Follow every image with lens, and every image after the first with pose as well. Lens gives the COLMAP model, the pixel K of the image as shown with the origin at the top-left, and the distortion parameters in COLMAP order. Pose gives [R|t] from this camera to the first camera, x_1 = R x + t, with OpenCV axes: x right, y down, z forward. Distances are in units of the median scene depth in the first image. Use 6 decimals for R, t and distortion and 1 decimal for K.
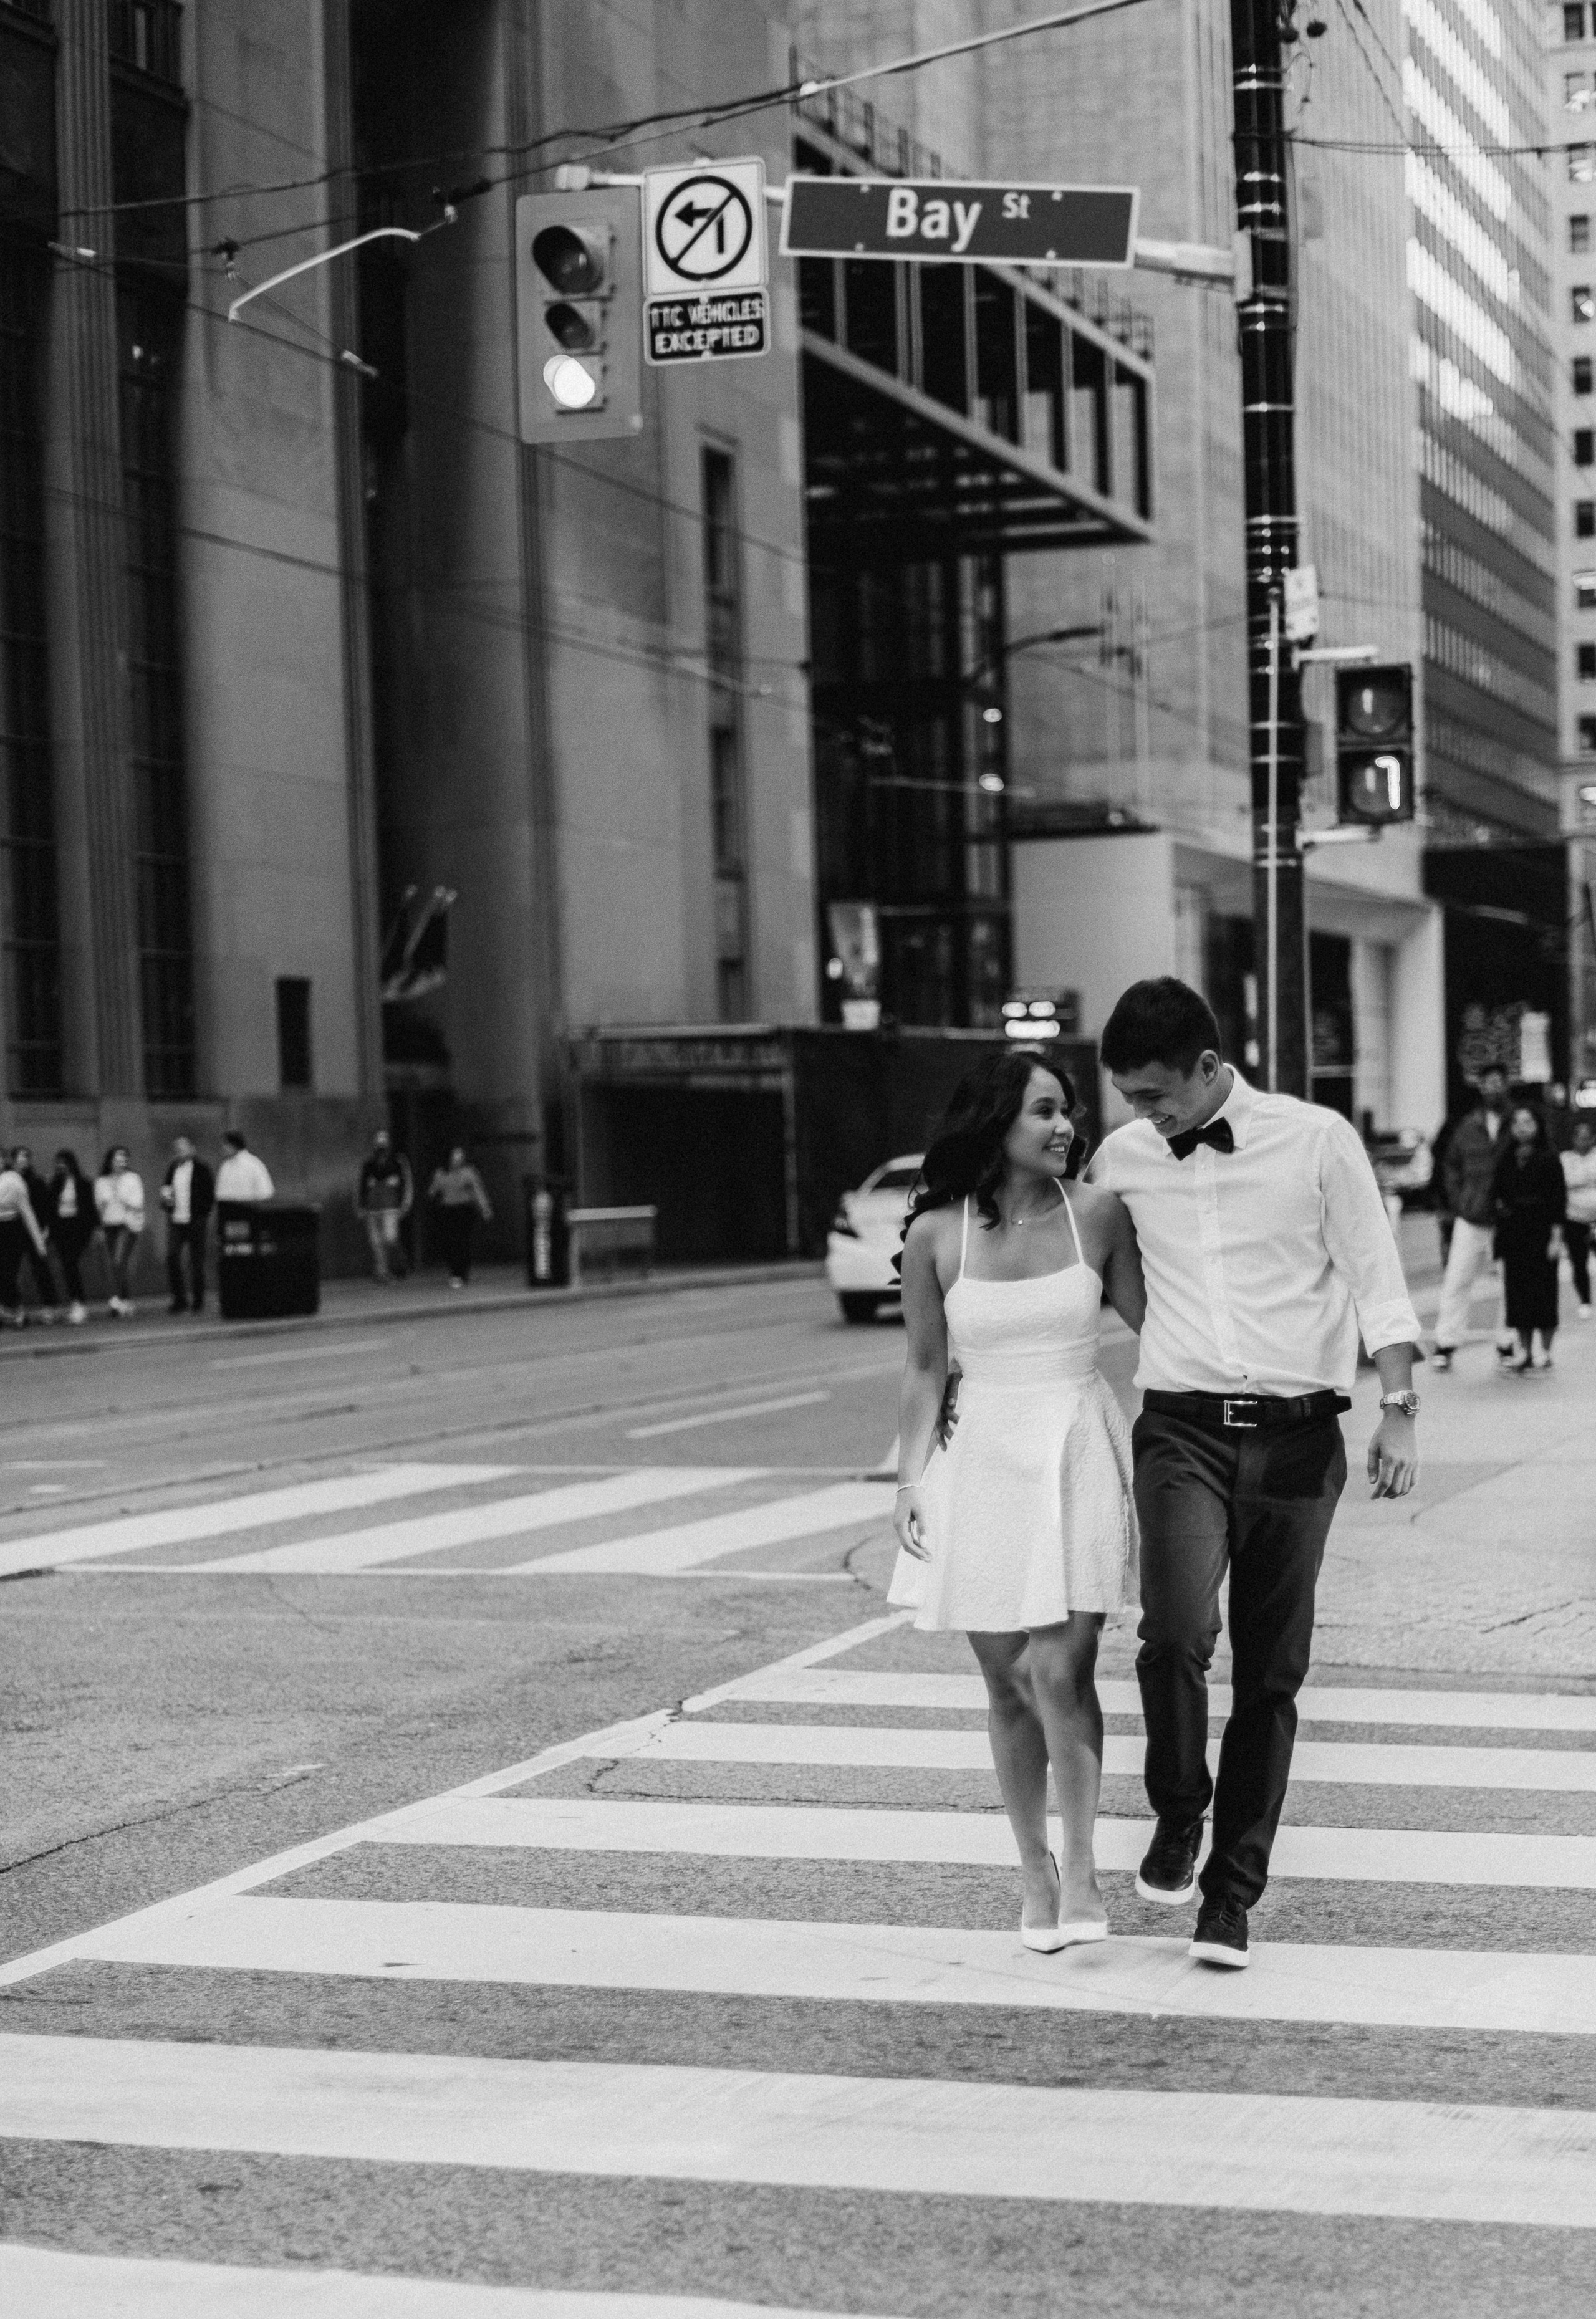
lens RADIAL K [[4071.1, 0, 797.9], [0, 4071.1, 1175.6], [0, 0, 1]] dist [-0.406765, 0.000000]
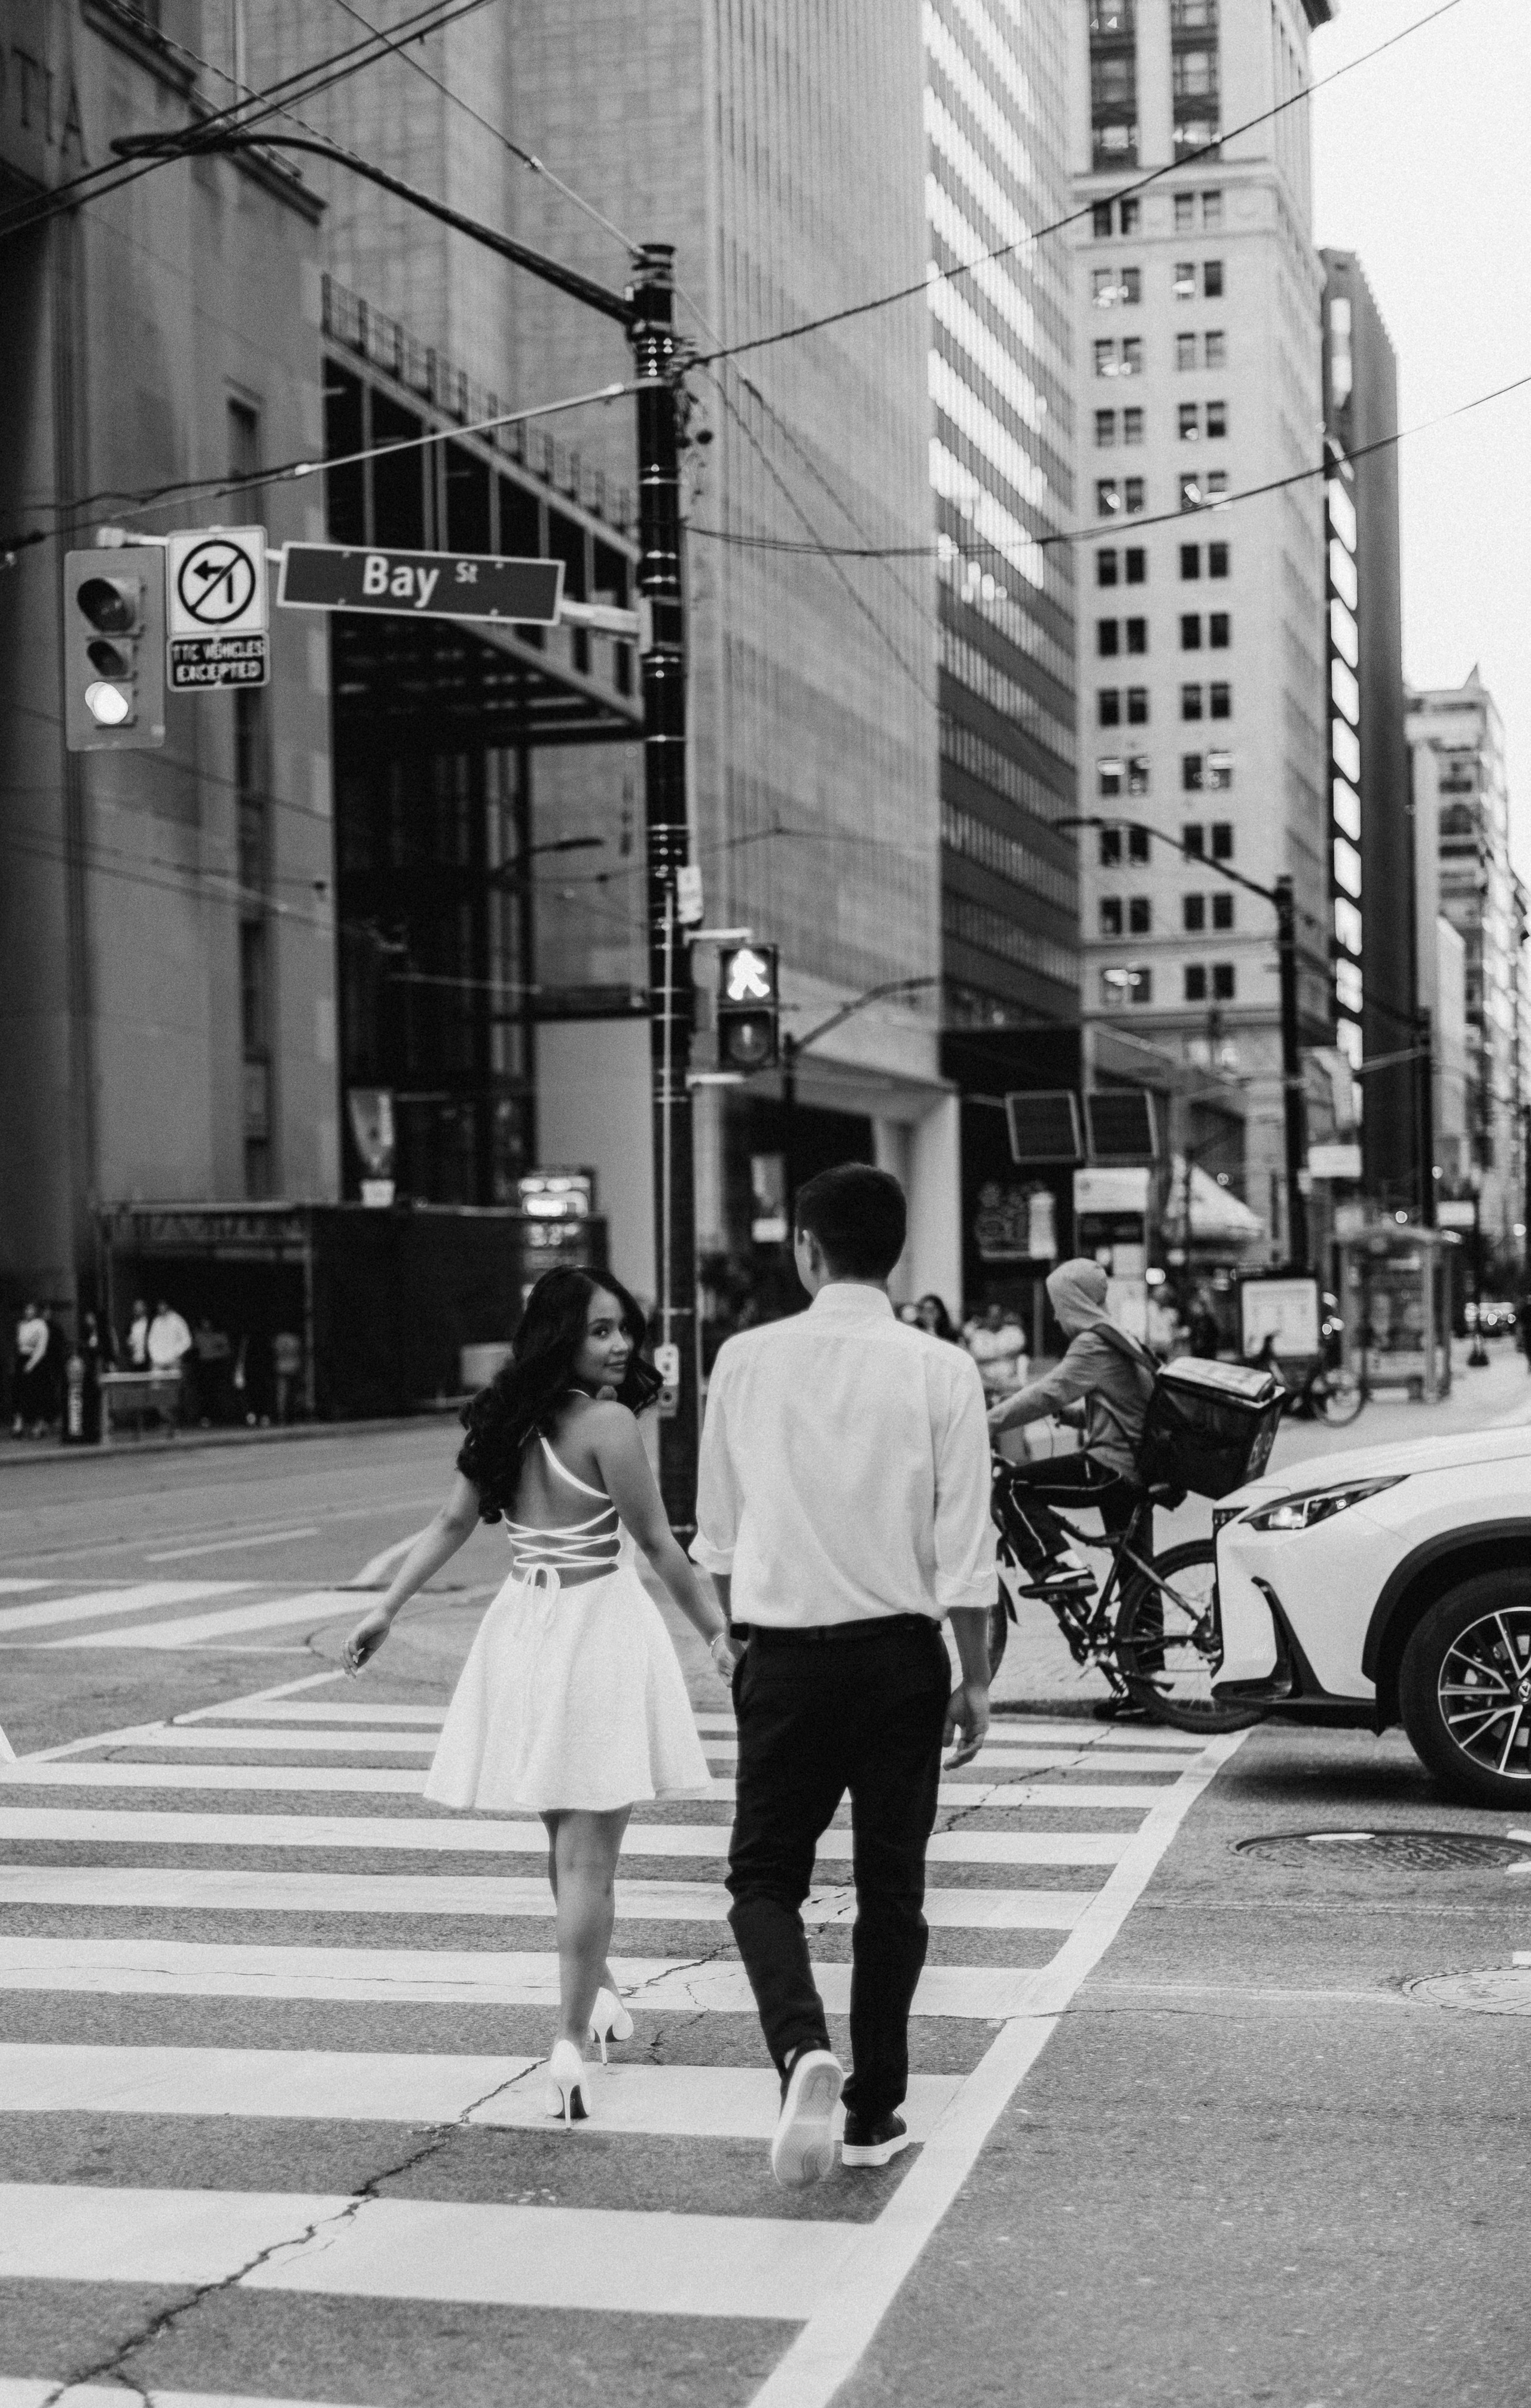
lens RADIAL K [[4286.4, 0, 765.7], [0, 4286.4, 1225.8], [0, 0, 1]] dist [-0.101870, 0.000000]
pose [[0.995185, 0.012429, 0.097223, 0.008693], [-0.009754, 0.999562, -0.027939, -0.000603], [-0.097528, 0.026857, 0.994870, -0.148388]]
